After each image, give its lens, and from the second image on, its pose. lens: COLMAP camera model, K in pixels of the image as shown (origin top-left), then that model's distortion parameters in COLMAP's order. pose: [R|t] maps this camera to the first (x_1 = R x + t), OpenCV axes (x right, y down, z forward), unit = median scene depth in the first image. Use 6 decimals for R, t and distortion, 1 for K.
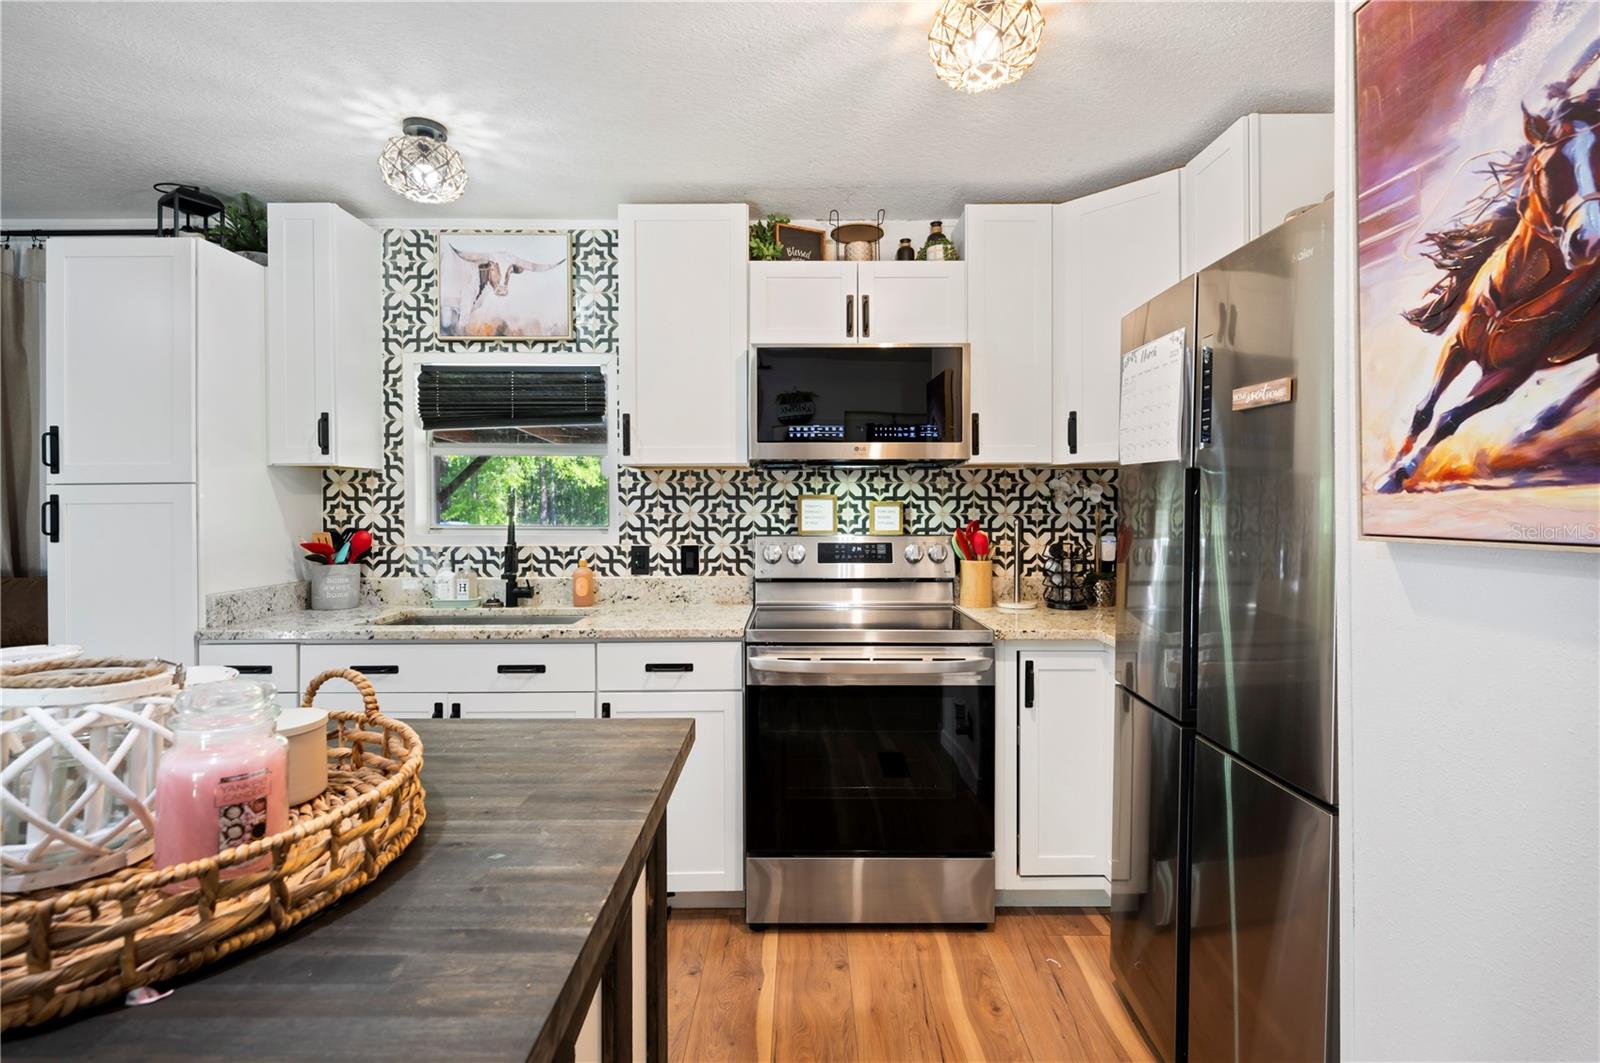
lens RADIAL K [[748.8, 0, 800.6], [0, 748.8, 509.5], [0, 0, 1]] dist [0.000069, 0.000163]
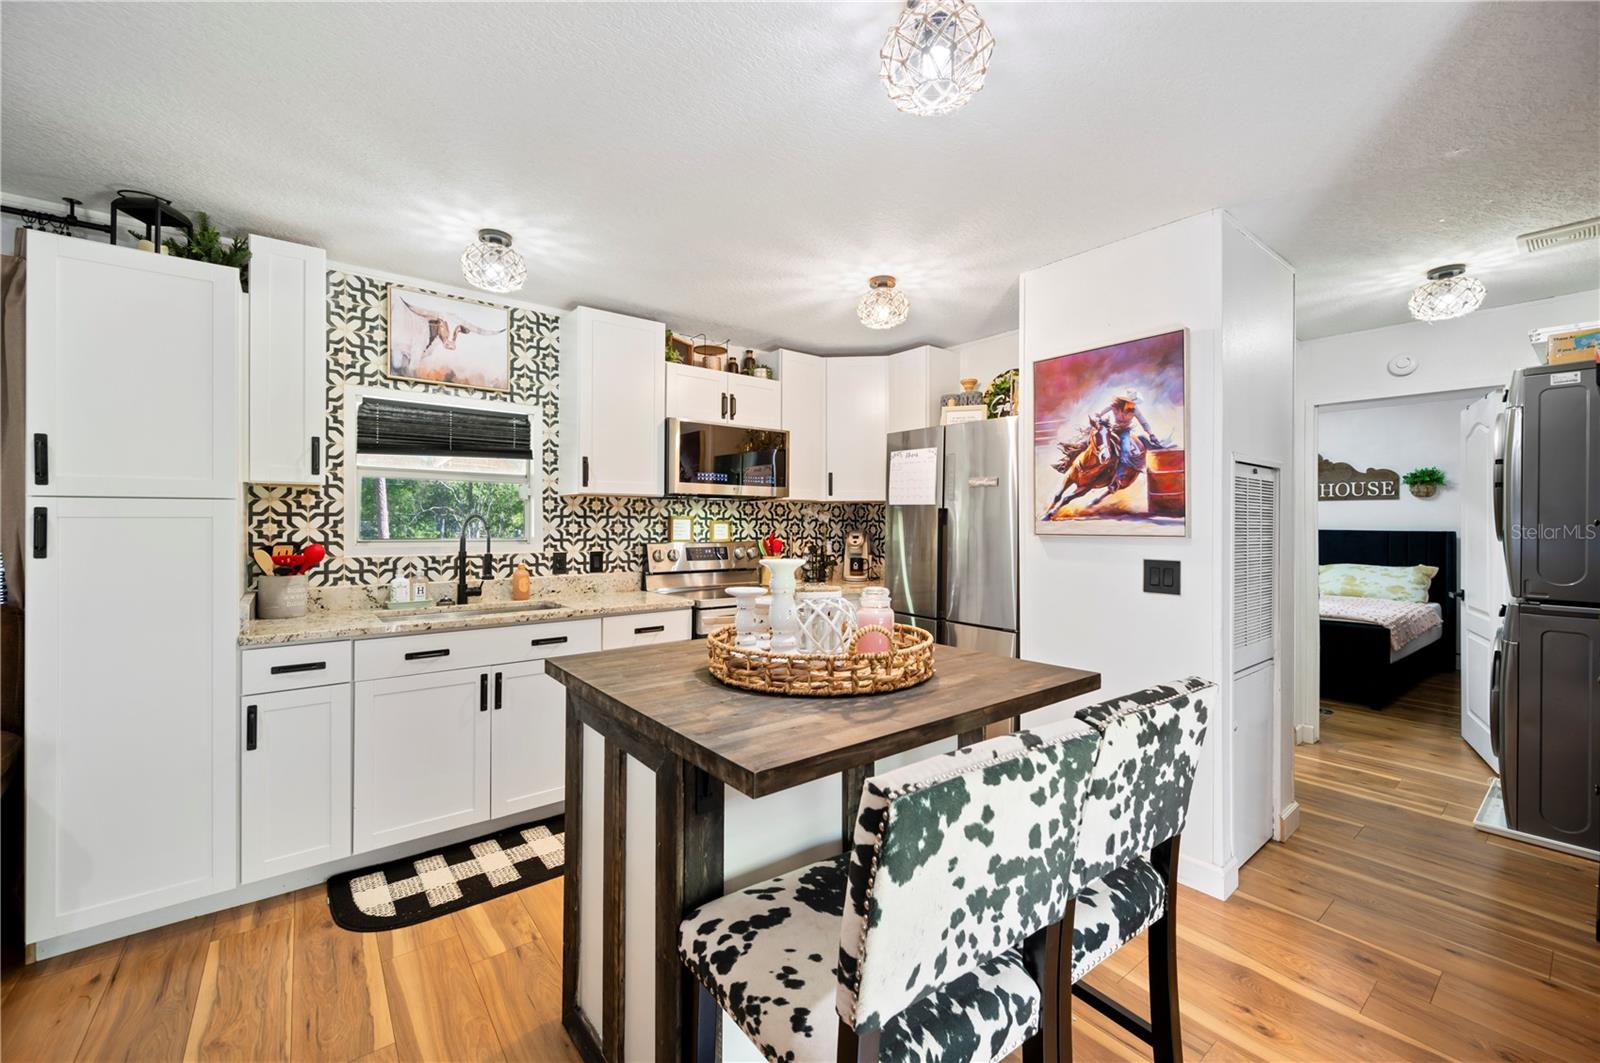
lens RADIAL K [[637.5, 0, 801.2], [0, 637.5, 524.1], [0, 0, 1]] dist [-0.001655, -0.000077]
pose [[0.786292, 0.004713, 0.617837, -0.582275], [-0.002041, 0.999985, -0.005032, 0.002440], [-0.617852, 0.002696, 0.786290, -0.163336]]
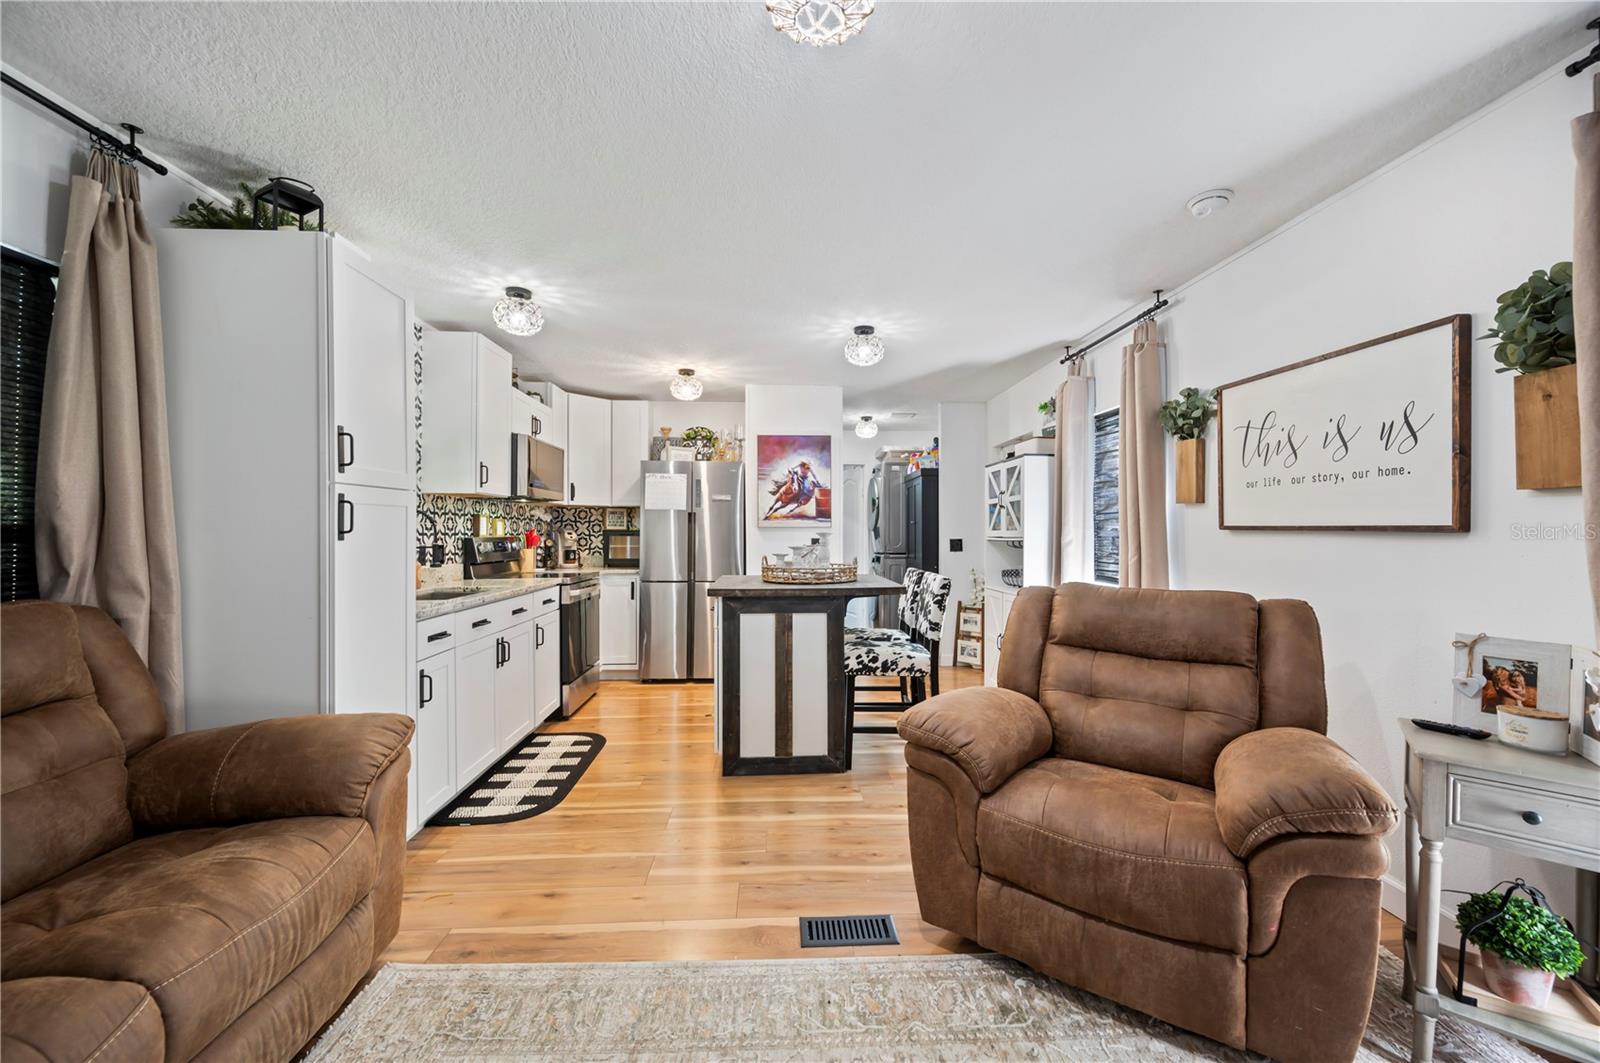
lens RADIAL K [[633.4, 0, 806.5], [0, 633.4, 530.5], [0, 0, 1]] dist [-0.000290, -0.000054]
pose [[-0.054511, 0.005206, 0.998500, -1.485164], [0.006065, 0.999970, -0.004883, 0.030202], [-0.998495, 0.005790, -0.054541, 0.327100]]
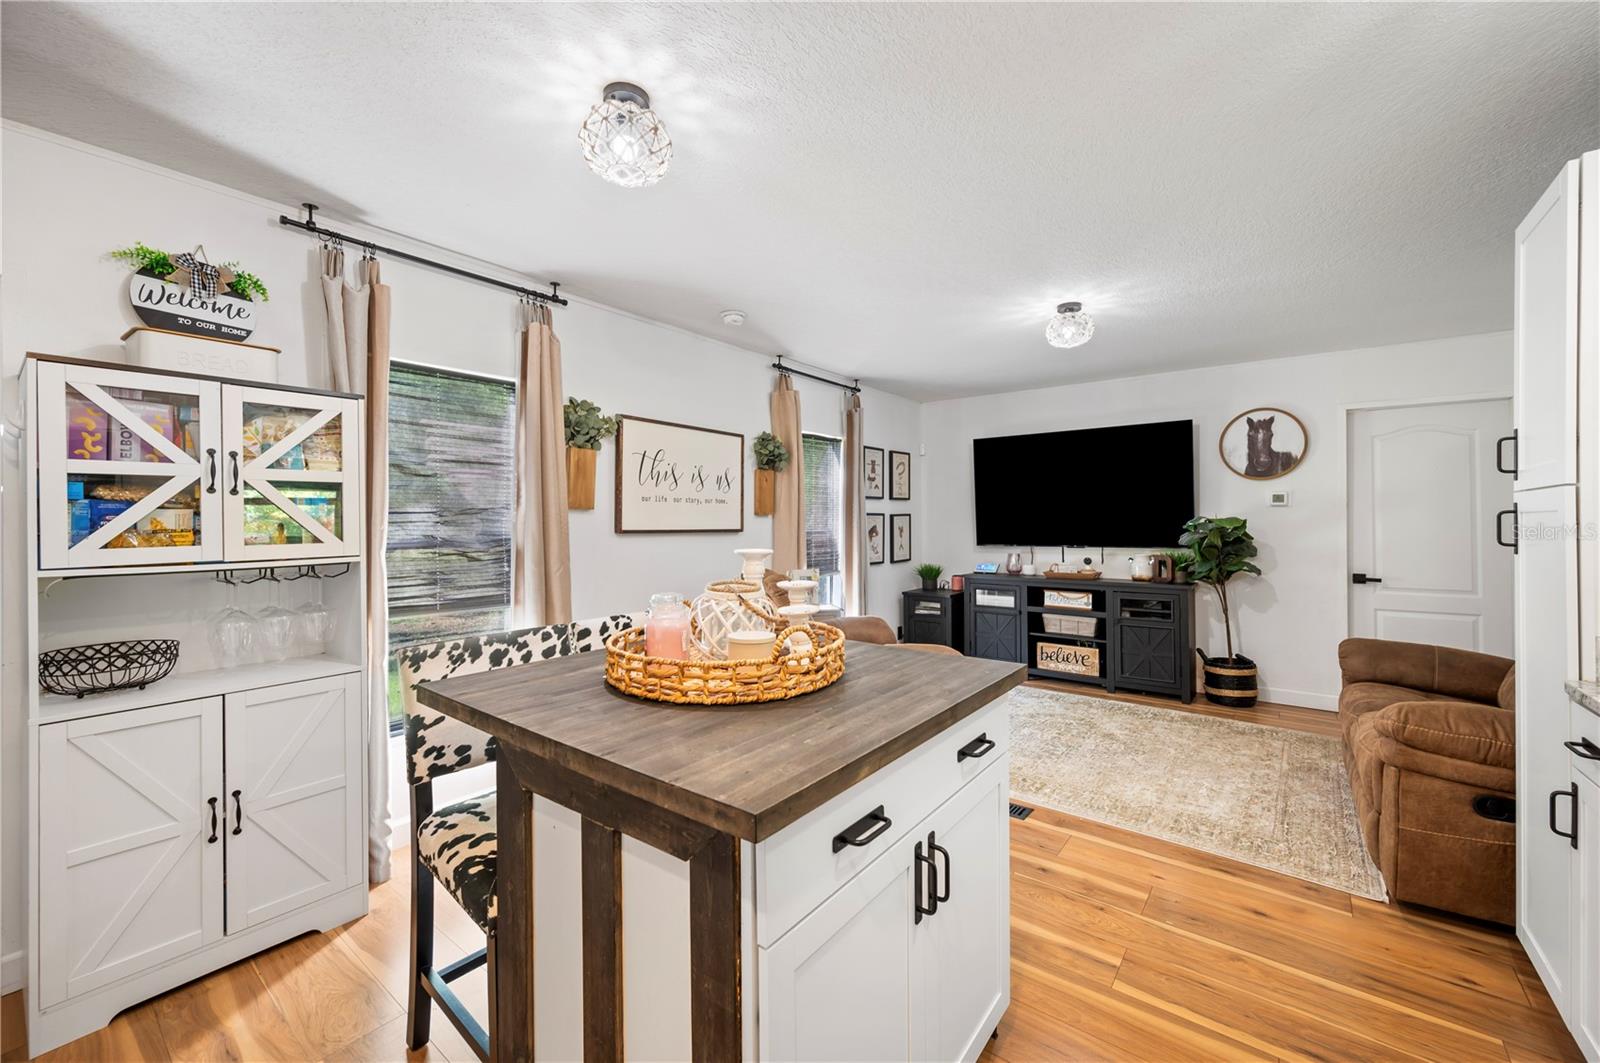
lens RADIAL K [[638.1, 0, 801.1], [0, 638.1, 513.7], [0, 0, 1]] dist [-0.000023, -0.000390]
pose [[-0.614581, -0.001991, -0.788851, 0.137444], [0.000540, 0.999996, -0.002944, -0.003636], [0.788853, -0.002235, -0.614577, 0.617887]]
